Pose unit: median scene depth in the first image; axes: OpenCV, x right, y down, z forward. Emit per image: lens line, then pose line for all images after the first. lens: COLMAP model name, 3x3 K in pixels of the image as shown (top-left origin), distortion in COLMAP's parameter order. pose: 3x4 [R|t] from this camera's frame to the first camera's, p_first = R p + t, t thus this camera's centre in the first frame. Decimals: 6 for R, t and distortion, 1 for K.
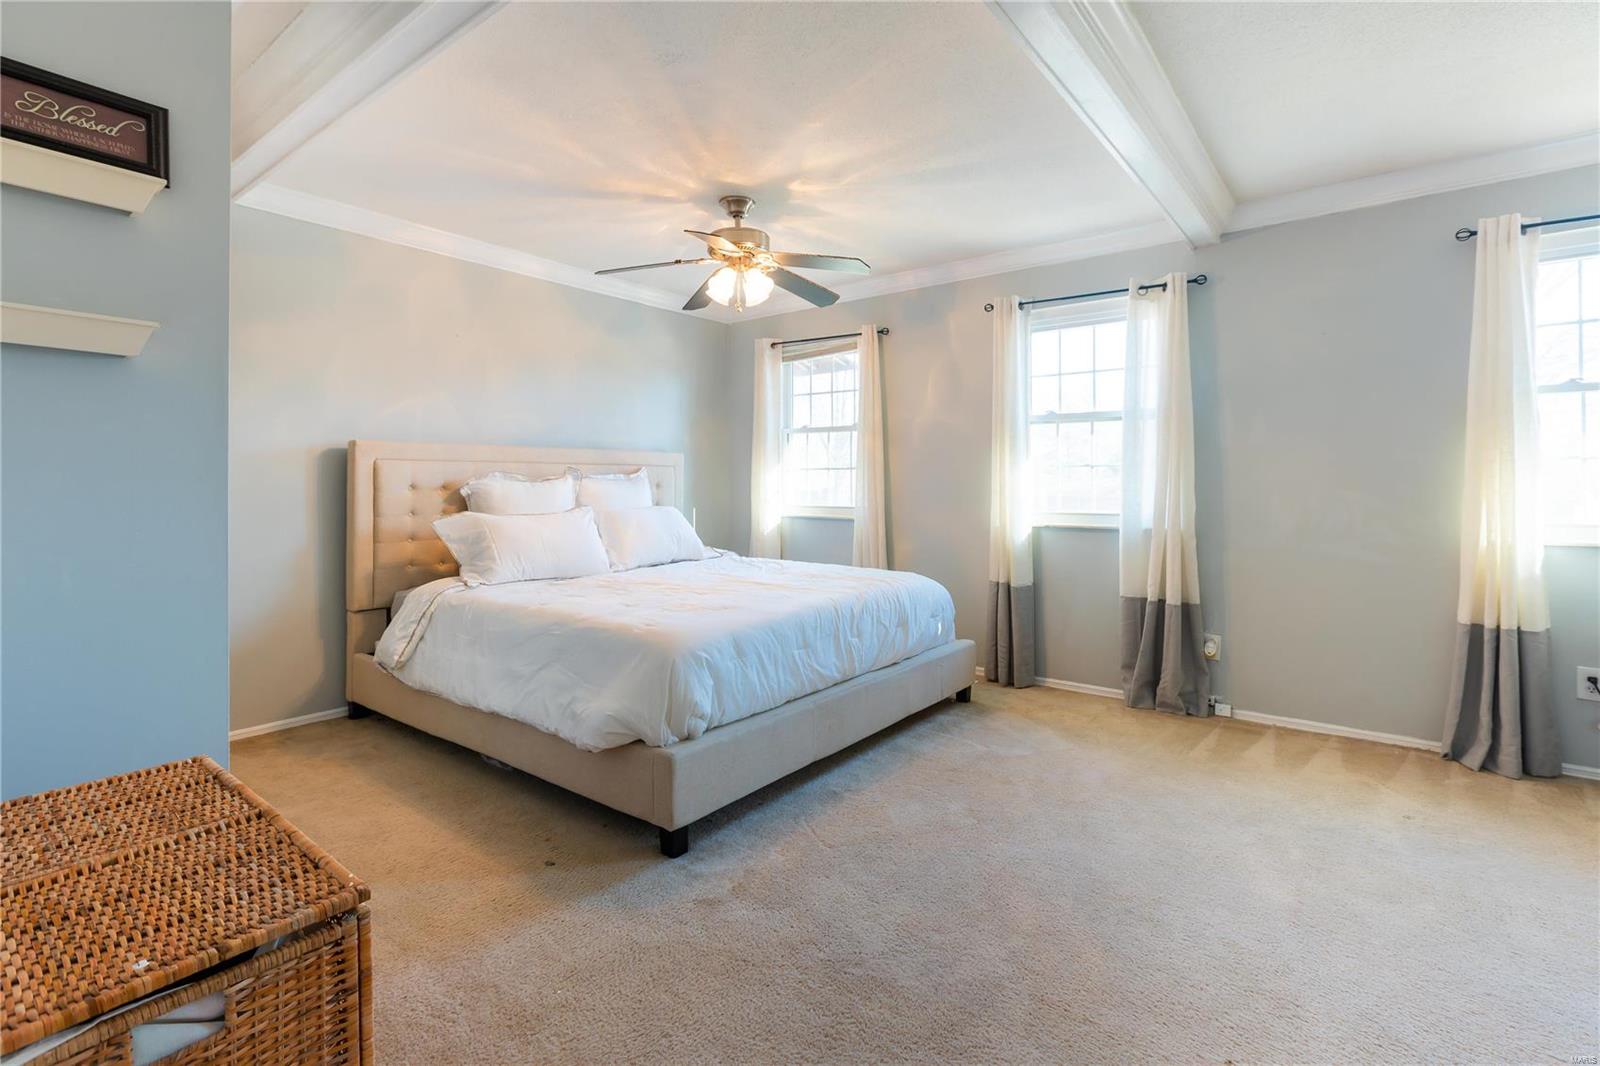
lens RADIAL K [[747.2, 0, 820.0], [0, 747.2, 490.0], [0, 0, 1]] dist [0.001315, -0.001935]
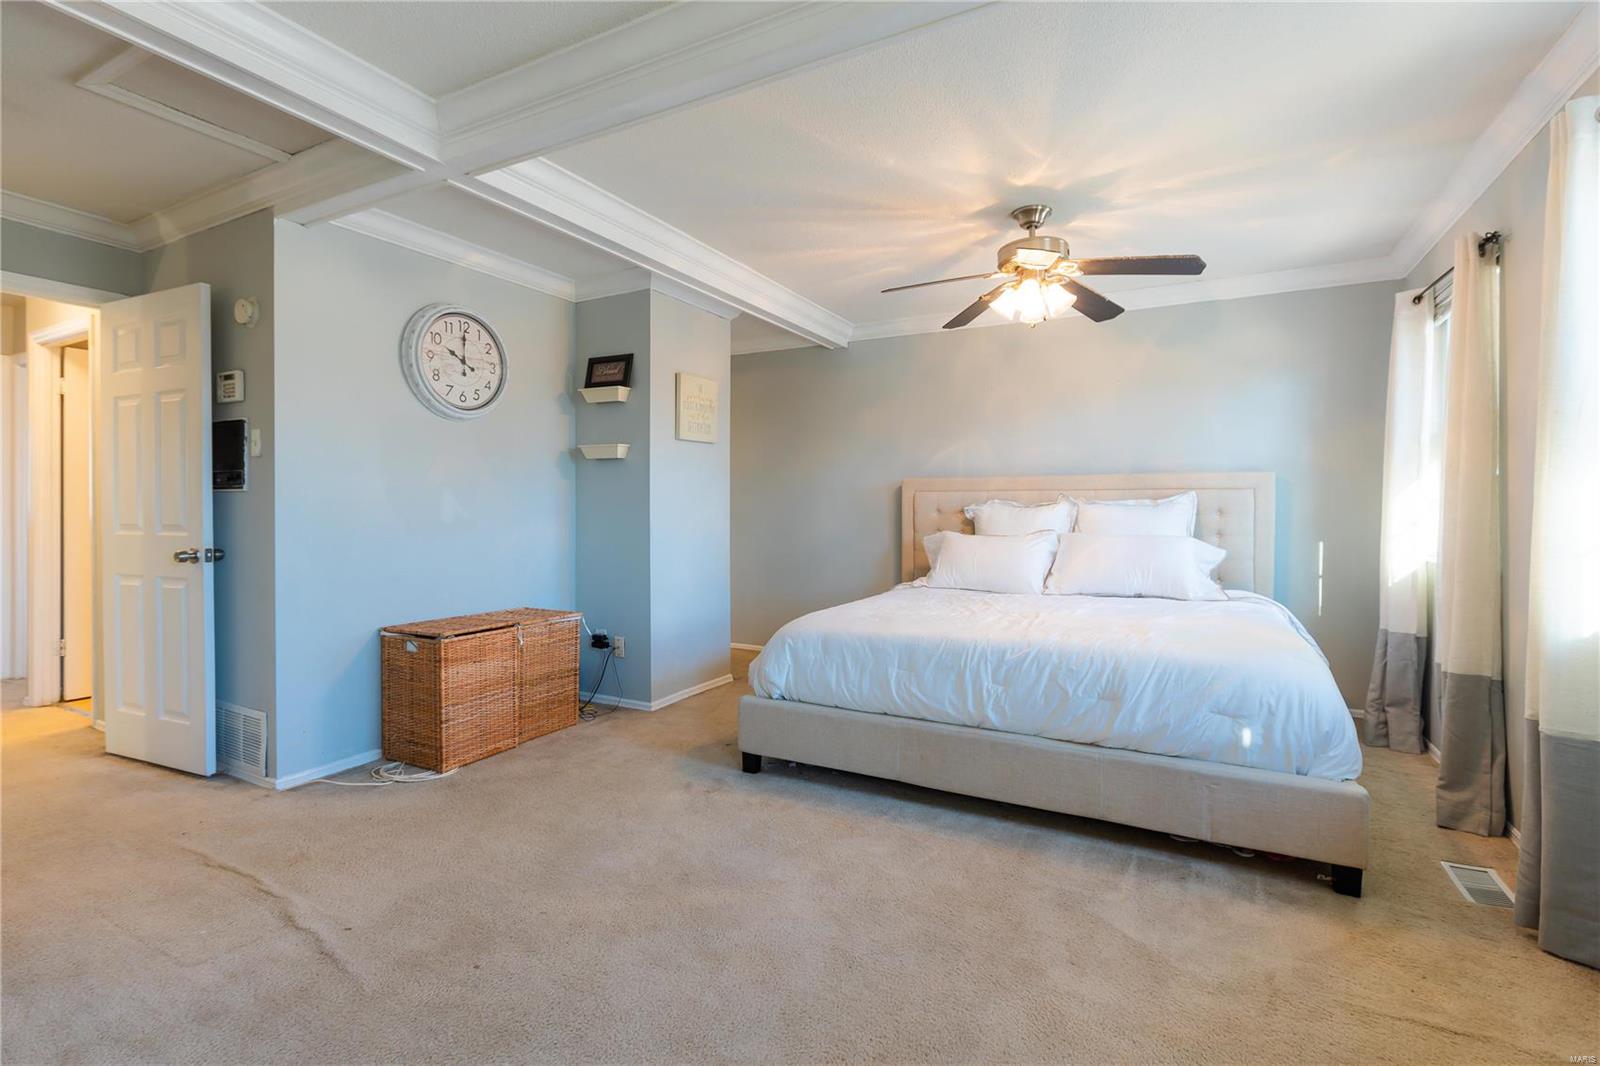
lens RADIAL K [[747.2, 0, 794.2], [0, 747.2, 520.4], [0, 0, 1]] dist [0.001315, -0.001935]
pose [[0.152731, 0.017578, -0.988111, 0.820107], [-0.010738, 0.999812, 0.016127, -0.007083], [0.988209, 0.008147, 0.152891, 0.586823]]
